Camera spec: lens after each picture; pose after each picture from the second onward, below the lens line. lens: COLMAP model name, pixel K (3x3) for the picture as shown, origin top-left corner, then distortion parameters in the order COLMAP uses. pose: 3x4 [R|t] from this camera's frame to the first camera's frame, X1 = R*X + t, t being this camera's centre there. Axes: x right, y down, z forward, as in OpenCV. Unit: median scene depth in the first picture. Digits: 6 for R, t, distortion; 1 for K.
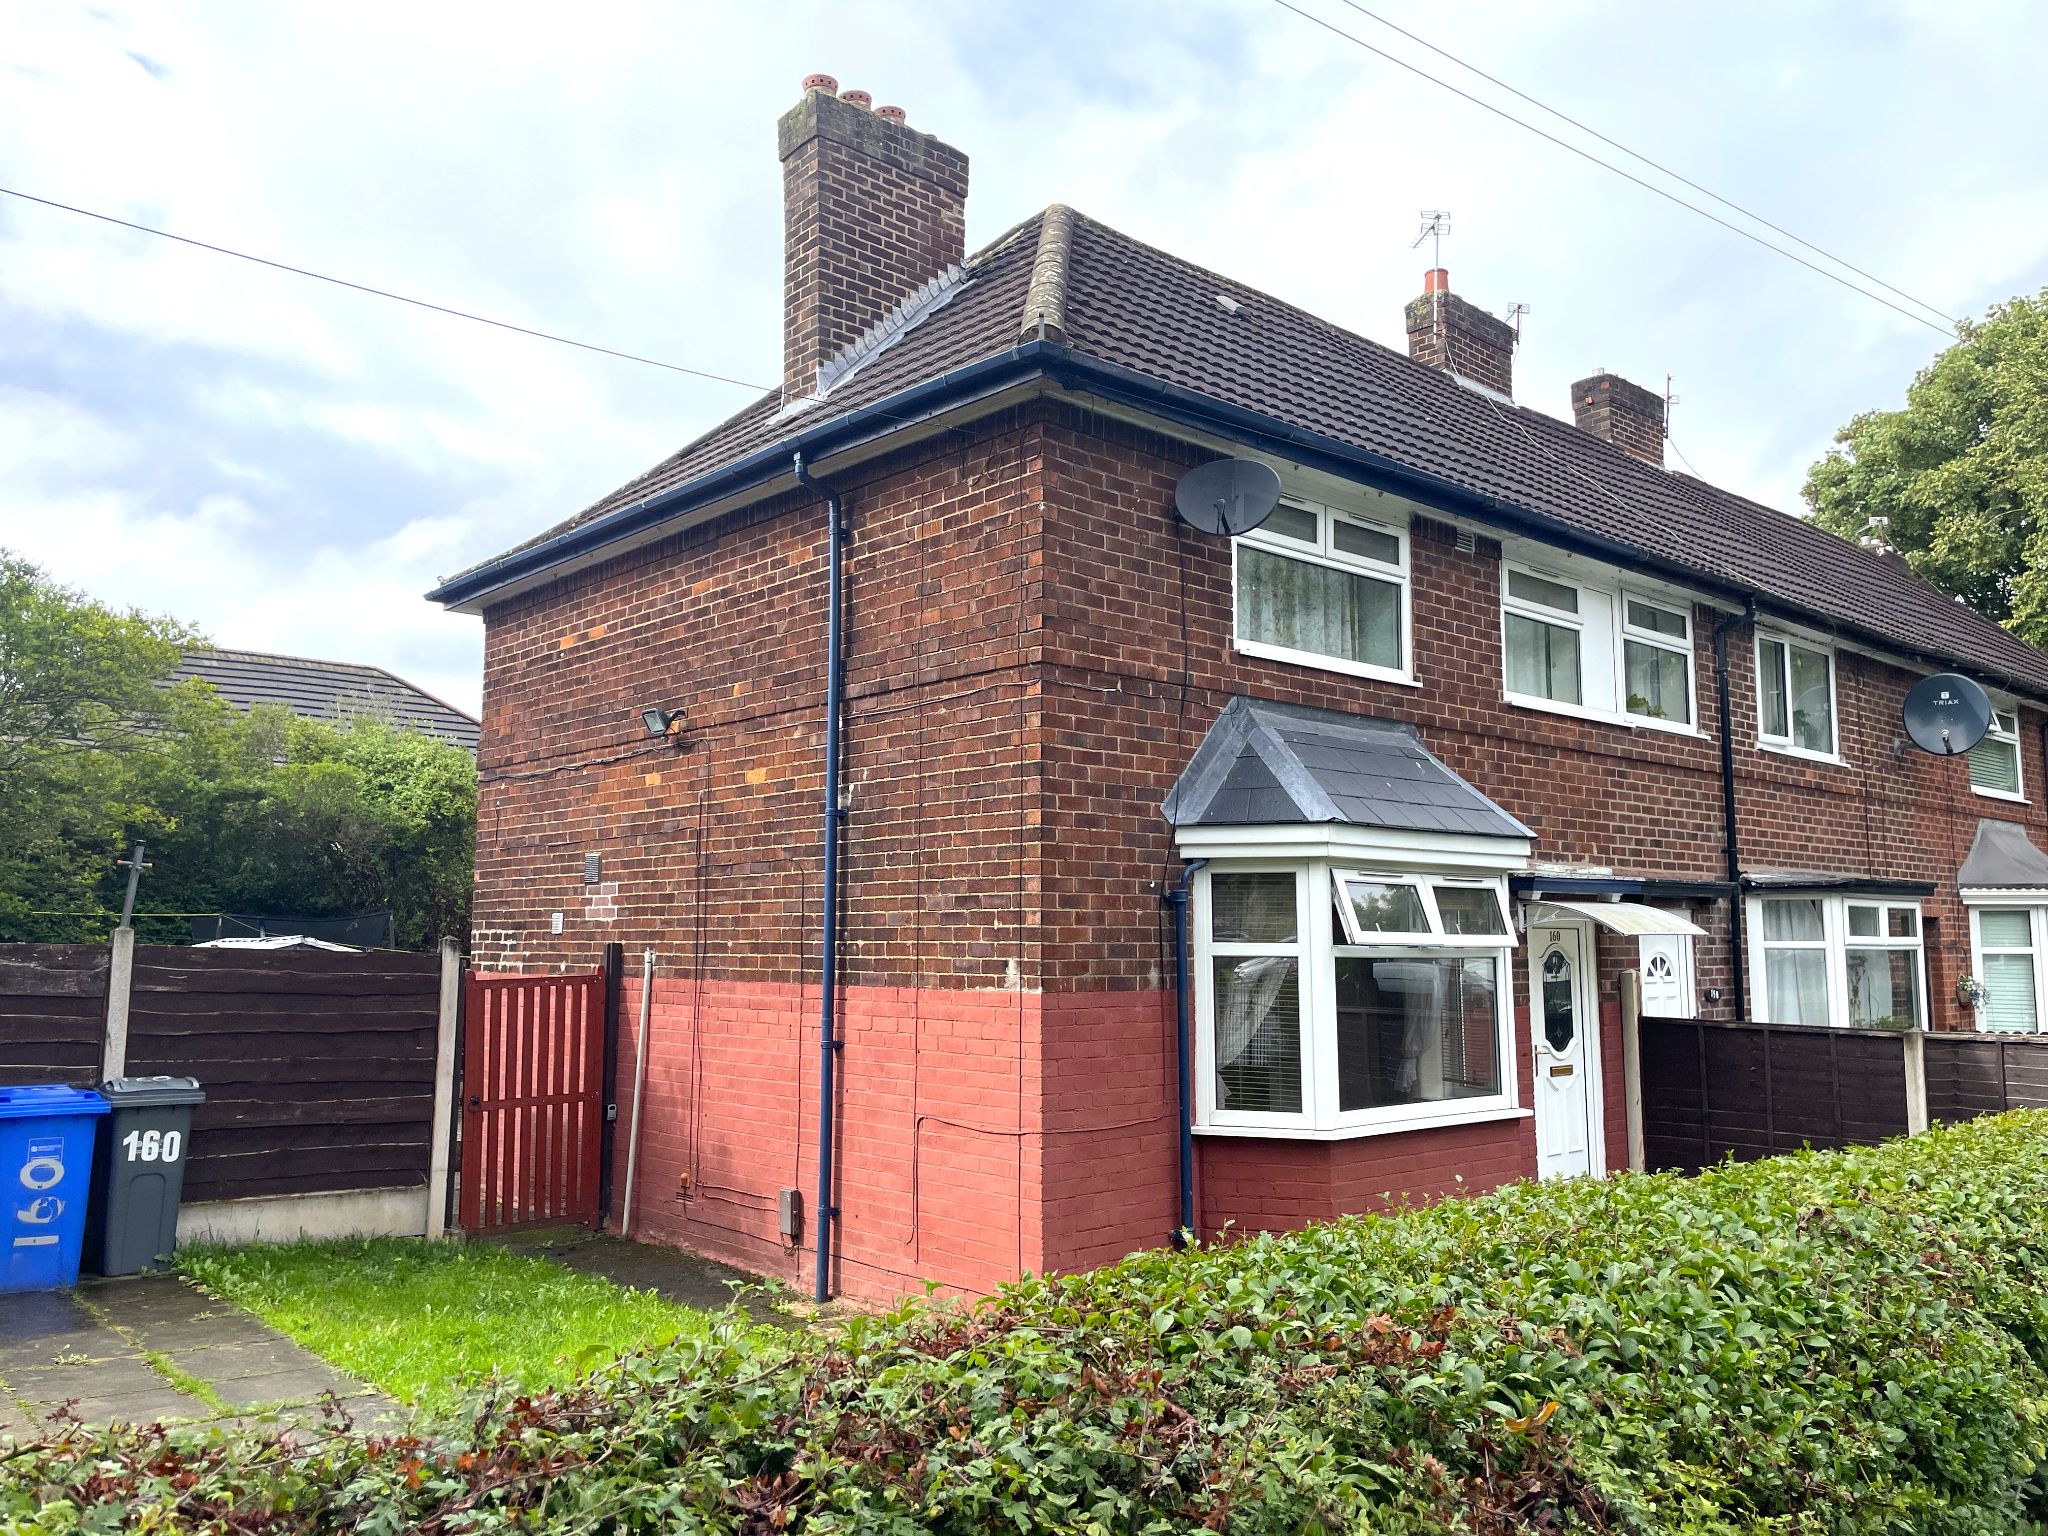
lens RADIAL K [[1570.9, 0, 1021.6], [0, 1570.9, 759.2], [0, 0, 1]] dist [0.061016, -0.051195]
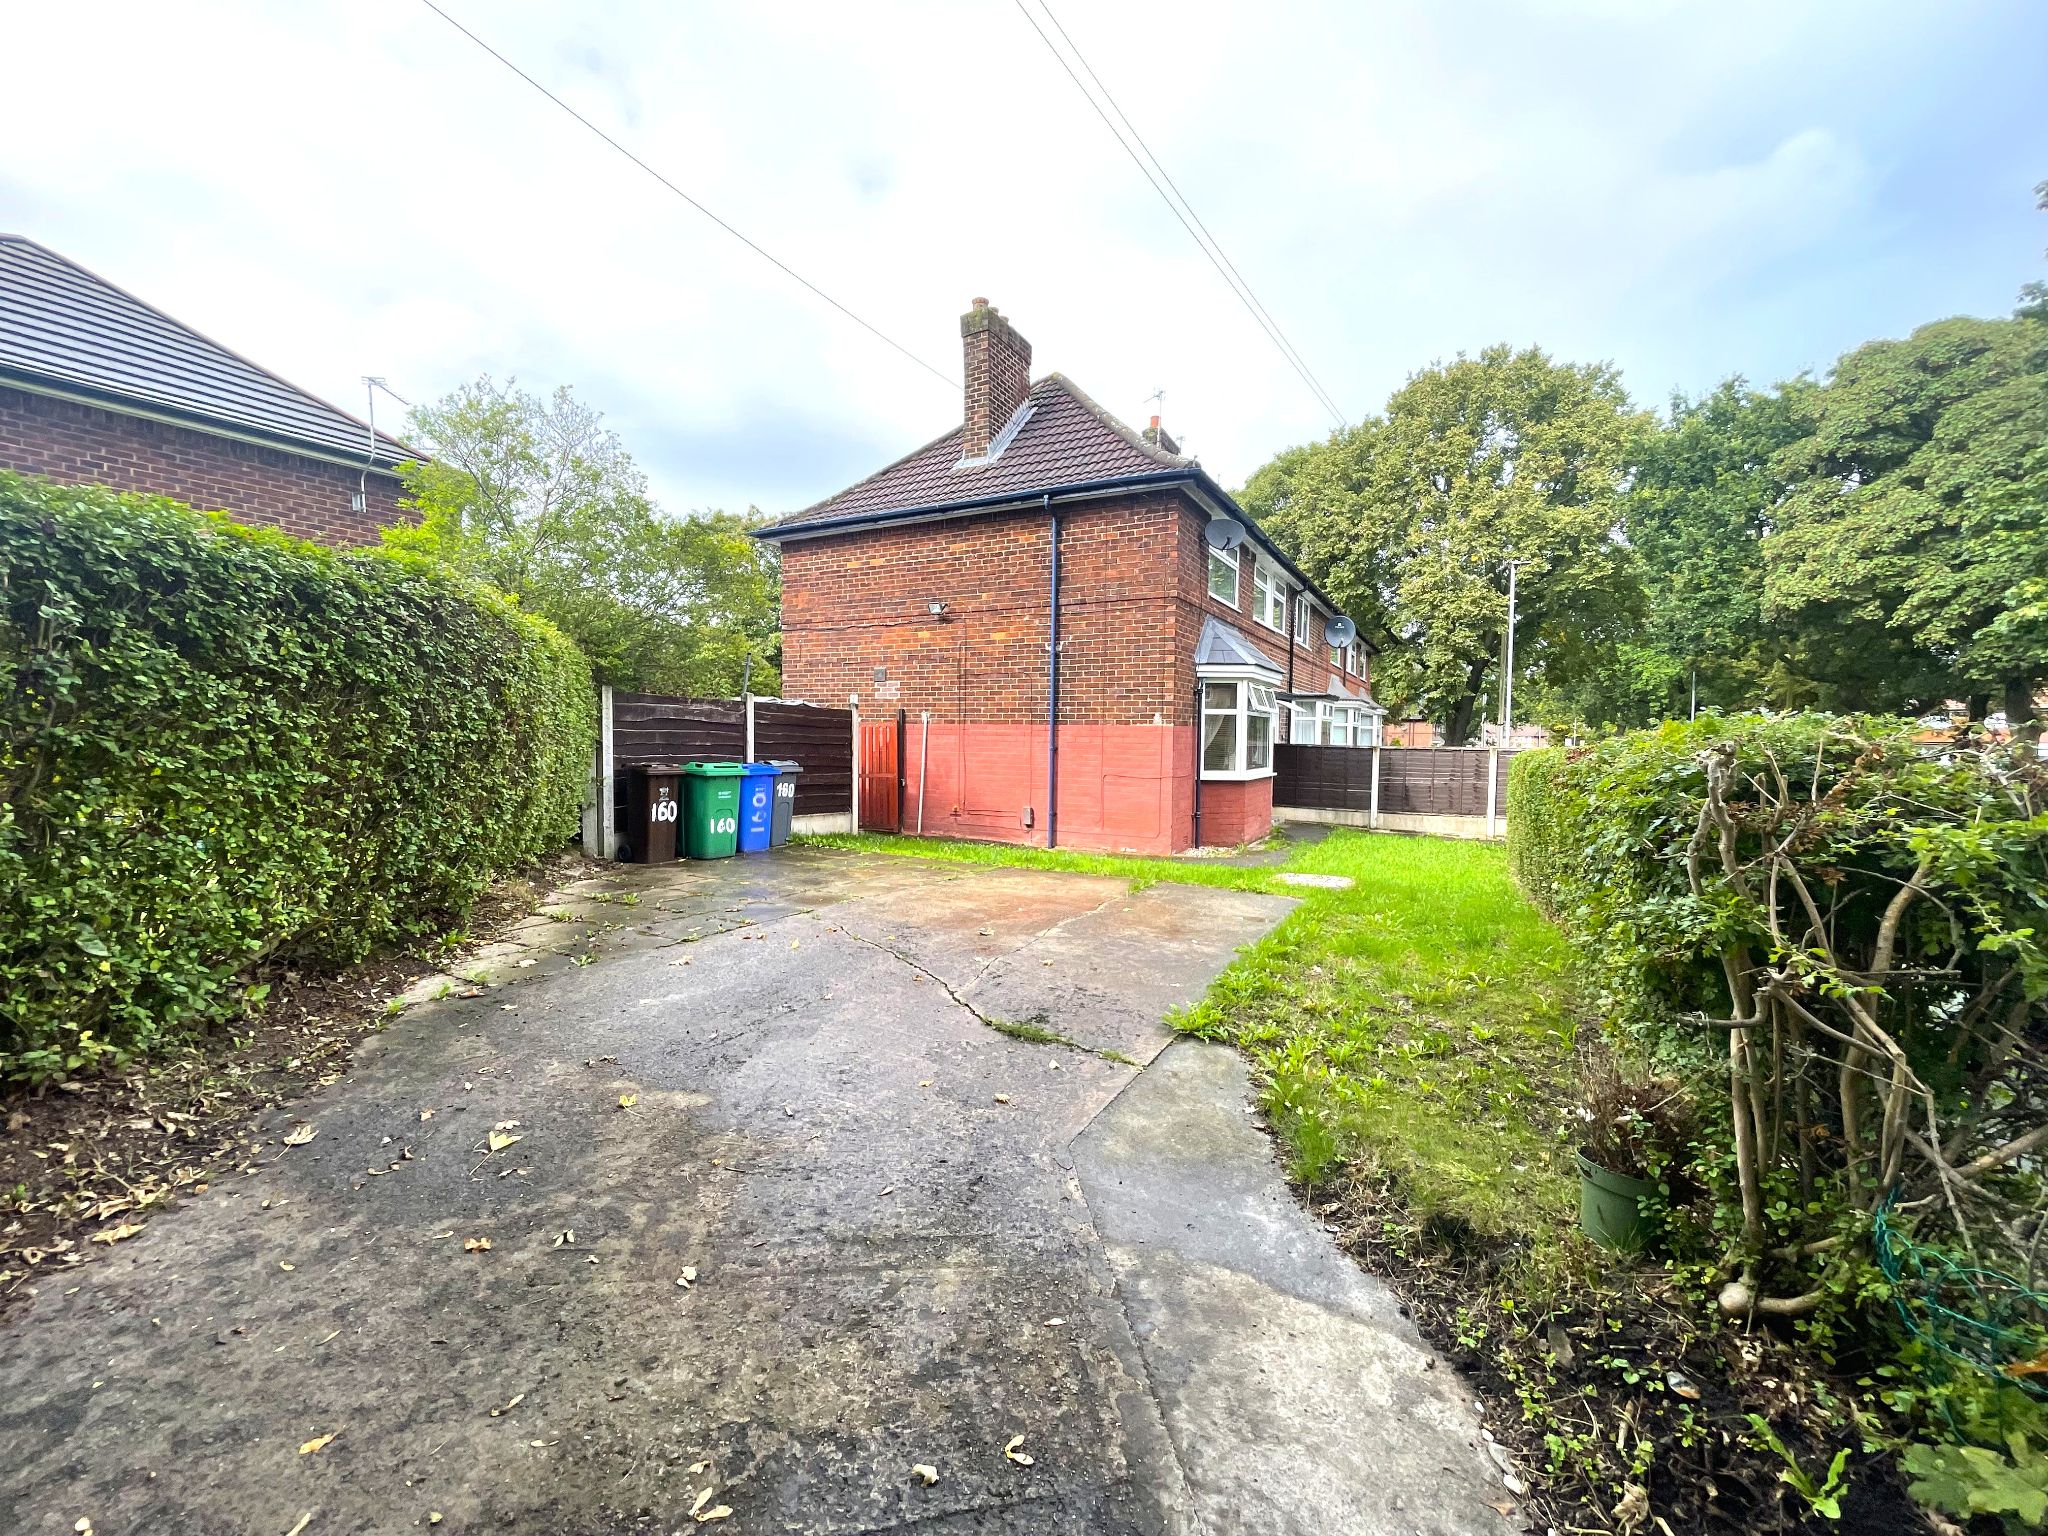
lens RADIAL K [[828.9, 0, 1027.1], [0, 828.9, 782.9], [0, 0, 1]] dist [-0.006557, 0.000894]
pose [[0.940632, -0.012312, 0.339204, -0.566983], [-0.048045, 0.984451, 0.168963, 0.016387], [-0.336010, -0.175230, 0.925415, -0.179614]]
